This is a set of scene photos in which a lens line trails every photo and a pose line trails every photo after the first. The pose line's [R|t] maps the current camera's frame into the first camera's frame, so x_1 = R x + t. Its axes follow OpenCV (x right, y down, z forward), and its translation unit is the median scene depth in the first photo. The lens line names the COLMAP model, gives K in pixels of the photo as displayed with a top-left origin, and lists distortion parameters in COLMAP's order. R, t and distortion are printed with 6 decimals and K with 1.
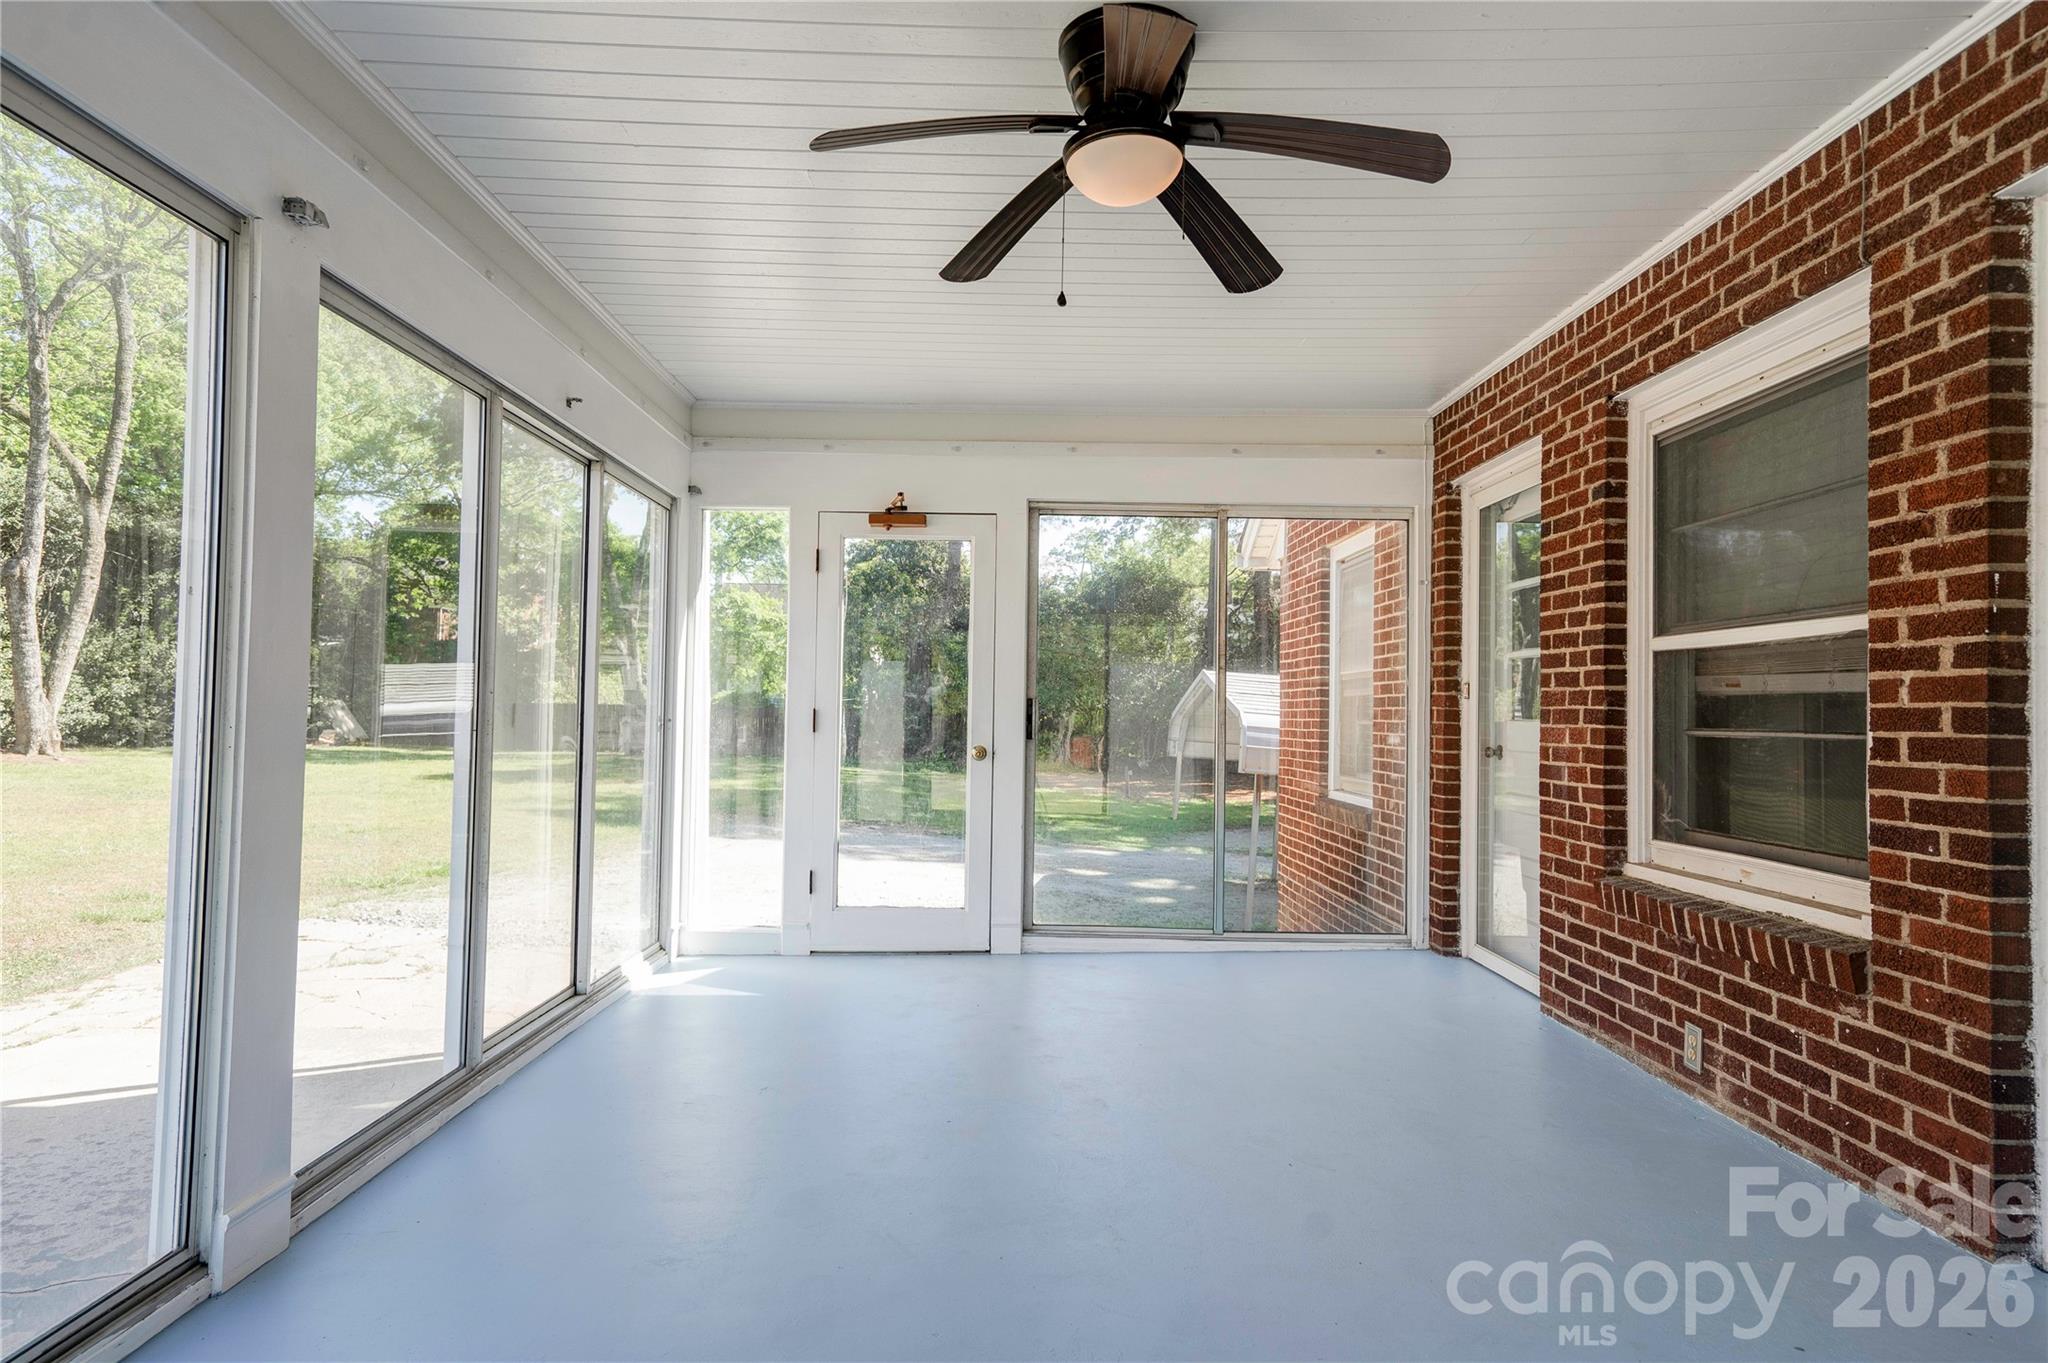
lens RADIAL K [[1164.5, 0, 1024.0], [0, 1164.5, 681.5], [0, 0, 1]] dist [0.001457, 0.000410]
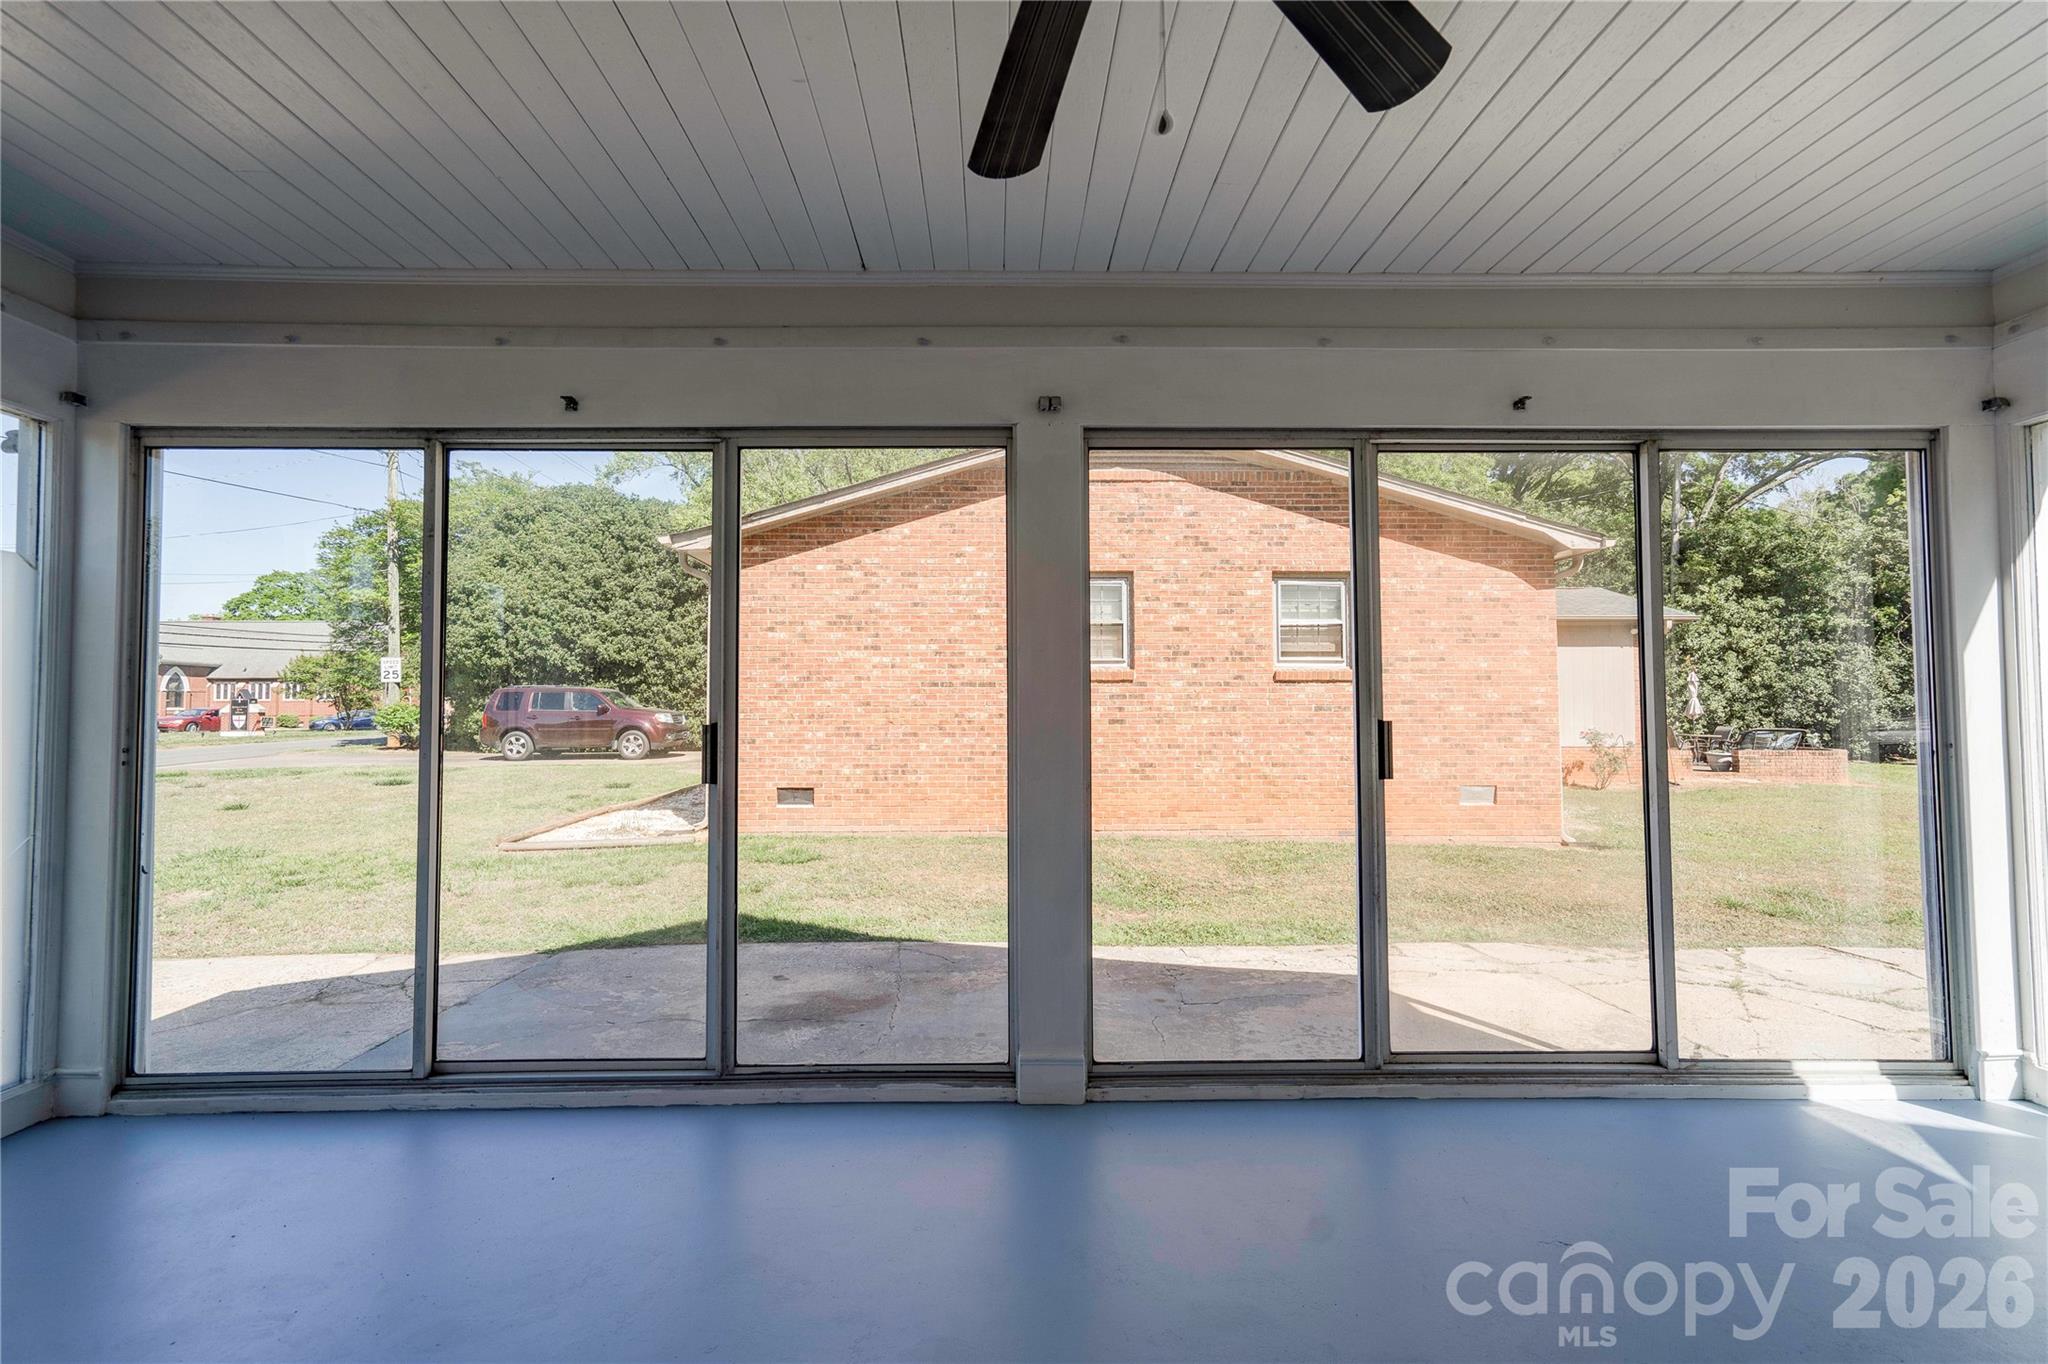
lens RADIAL K [[952.4, 0, 1010.8], [0, 952.4, 684.4], [0, 0, 1]] dist [0.003098, 0.000818]
pose [[-0.007250, -0.037929, -0.999254, 0.551940], [0.028405, 0.998869, -0.038121, 0.004425], [0.999570, -0.028660, -0.006164, 0.892256]]
